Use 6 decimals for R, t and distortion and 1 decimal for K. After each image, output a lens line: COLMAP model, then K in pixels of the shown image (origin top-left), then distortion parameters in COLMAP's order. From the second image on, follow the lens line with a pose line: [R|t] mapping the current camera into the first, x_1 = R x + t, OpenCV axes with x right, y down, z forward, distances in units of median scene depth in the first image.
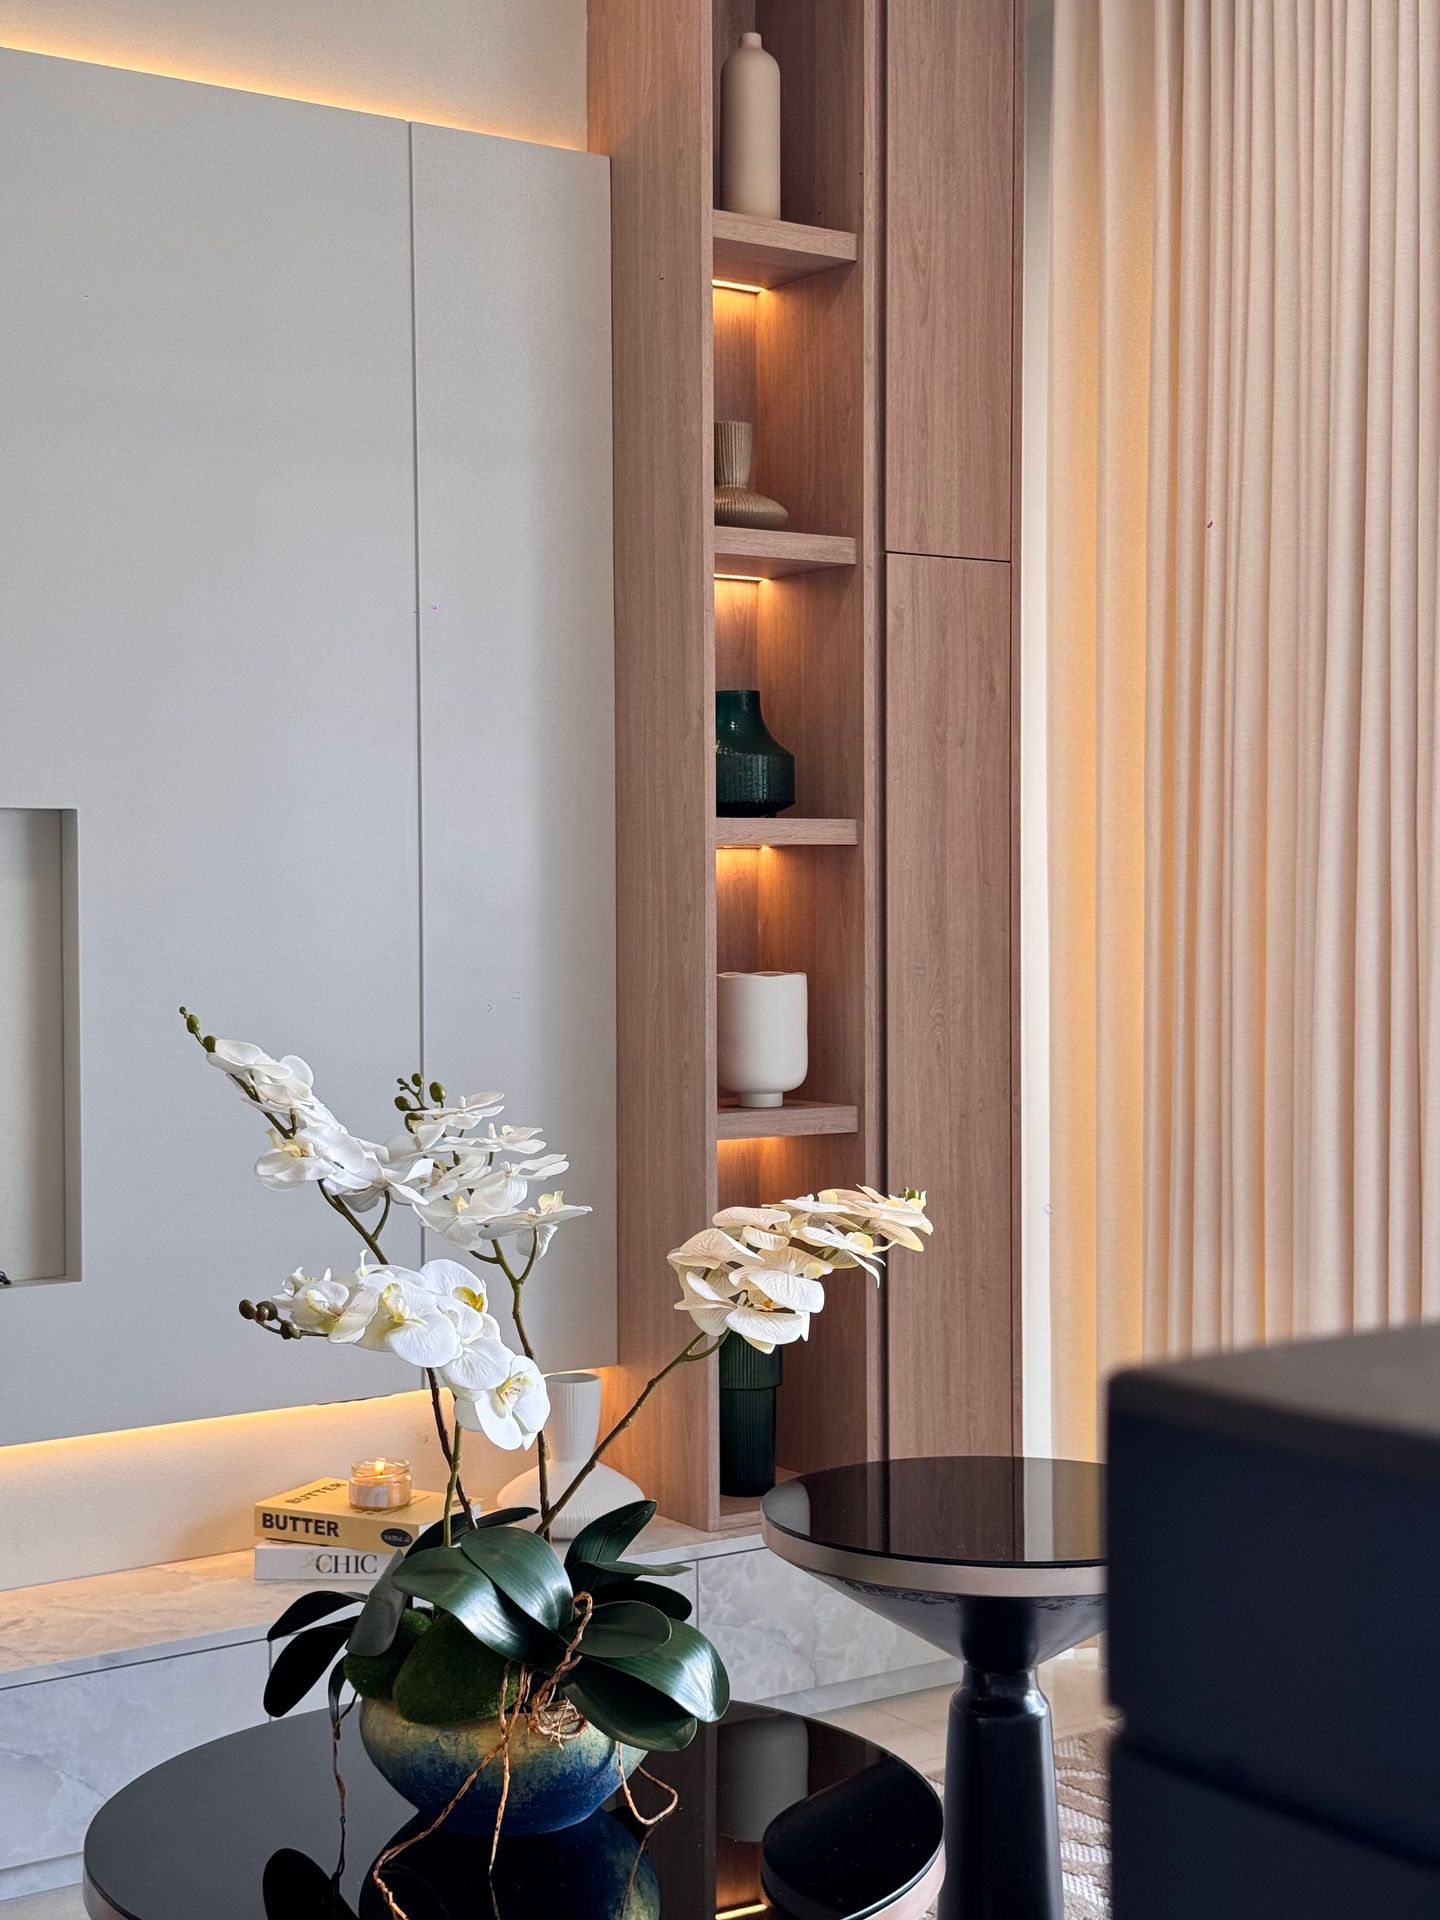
lens RADIAL K [[2695.2, 0, 713.7], [0, 2695.2, 970.2], [0, 0, 1]] dist [0.137829, 0.000000]
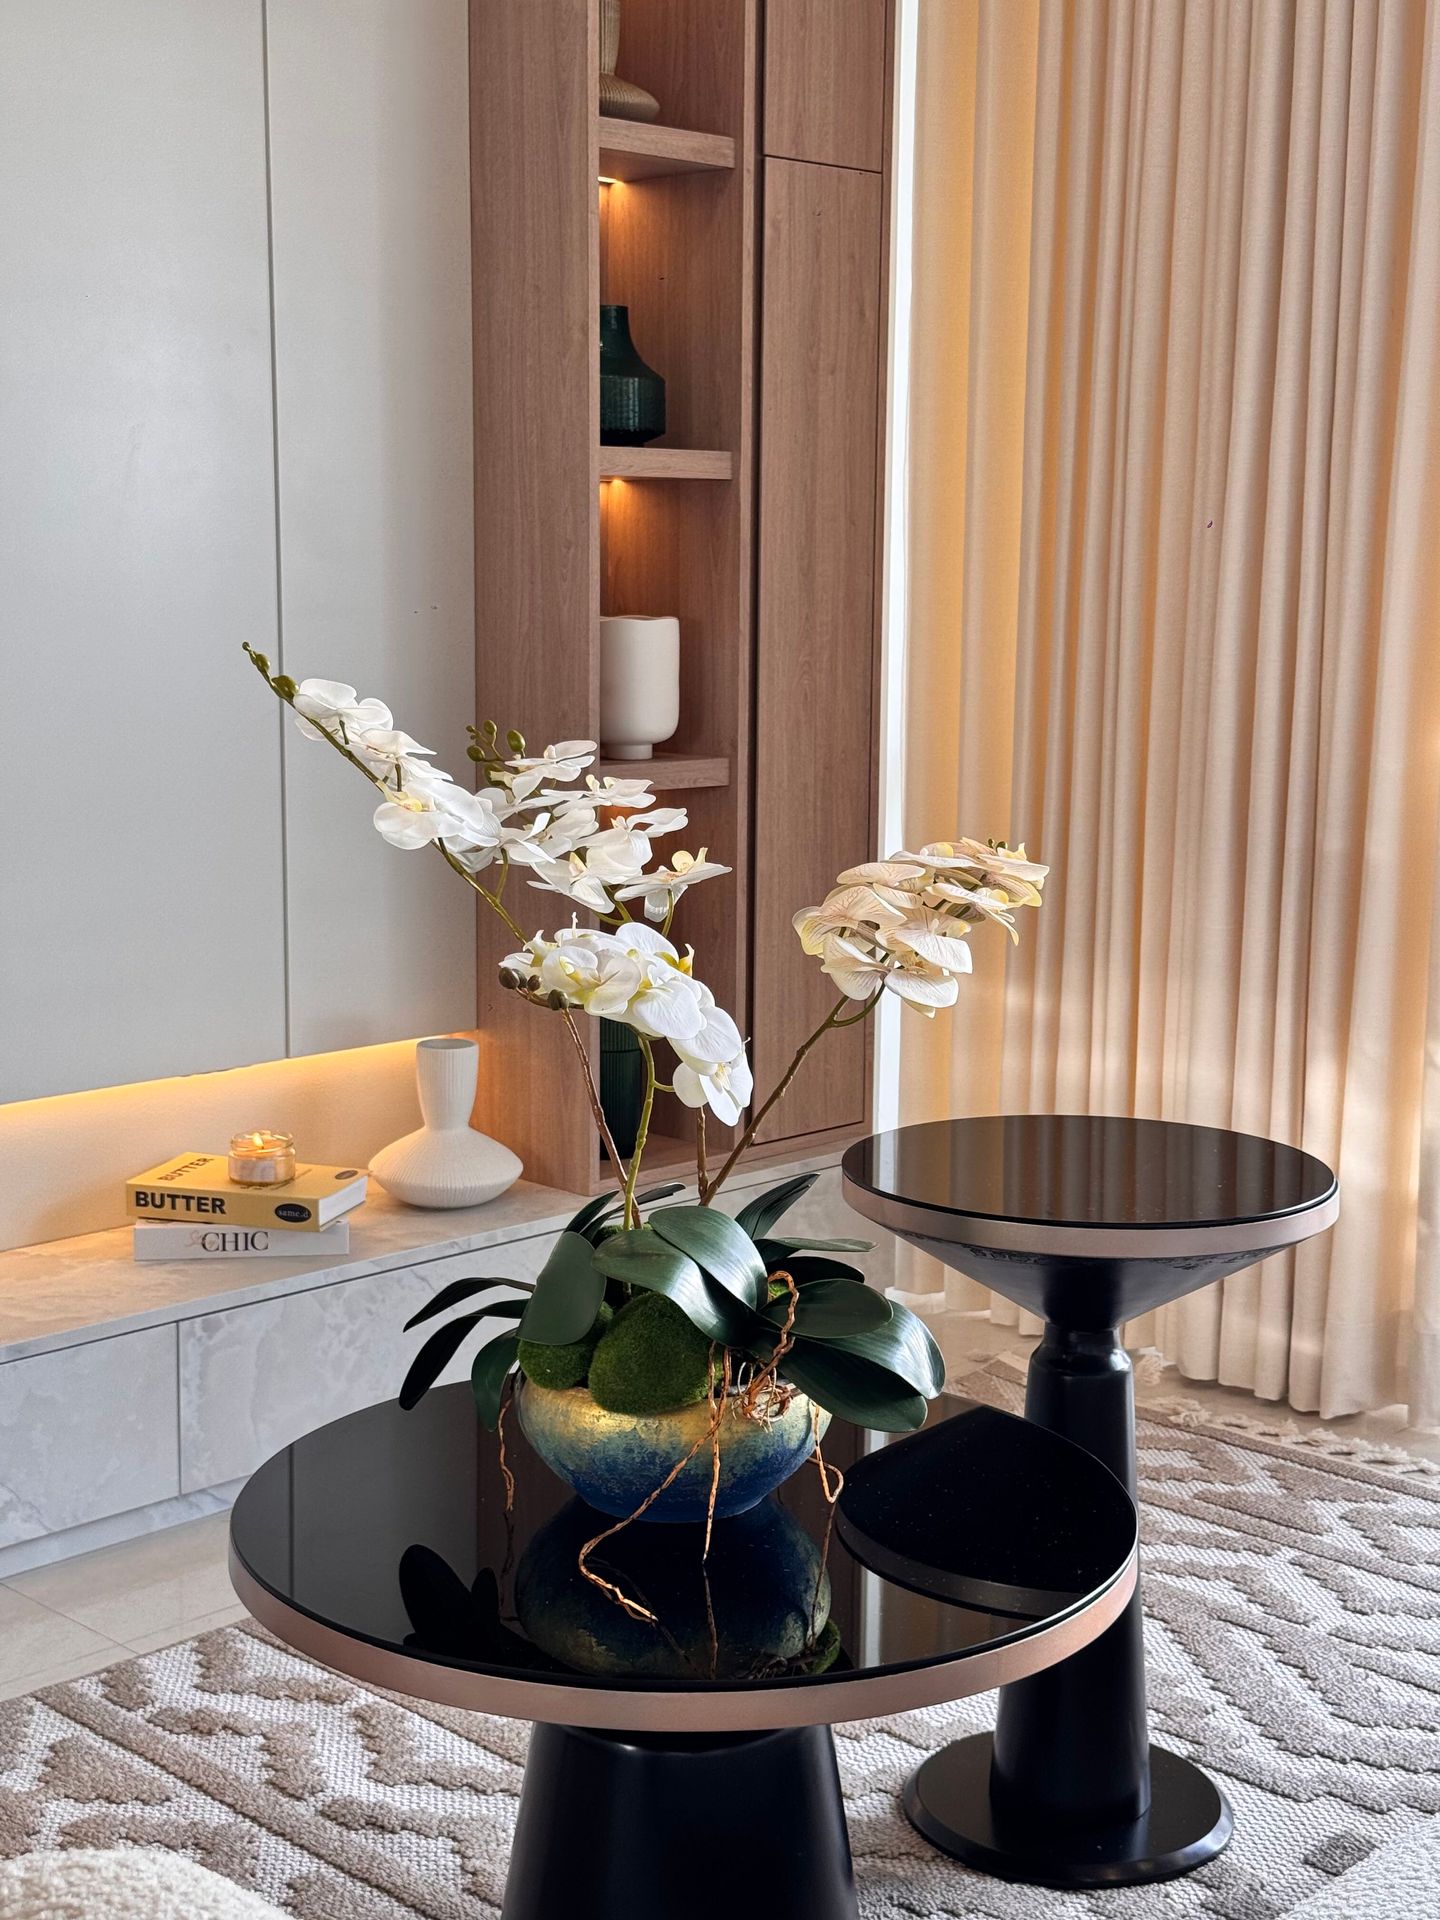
lens RADIAL K [[2695.2, 0, 716.8], [0, 2695.2, 972.5], [0, 0, 1]] dist [0.137829, 0.000000]
pose [[0.981384, -0.015782, 0.191408, -0.141492], [-0.008882, 0.991822, 0.127317, 0.004197], [-0.191852, -0.126647, 0.973218, 0.060959]]
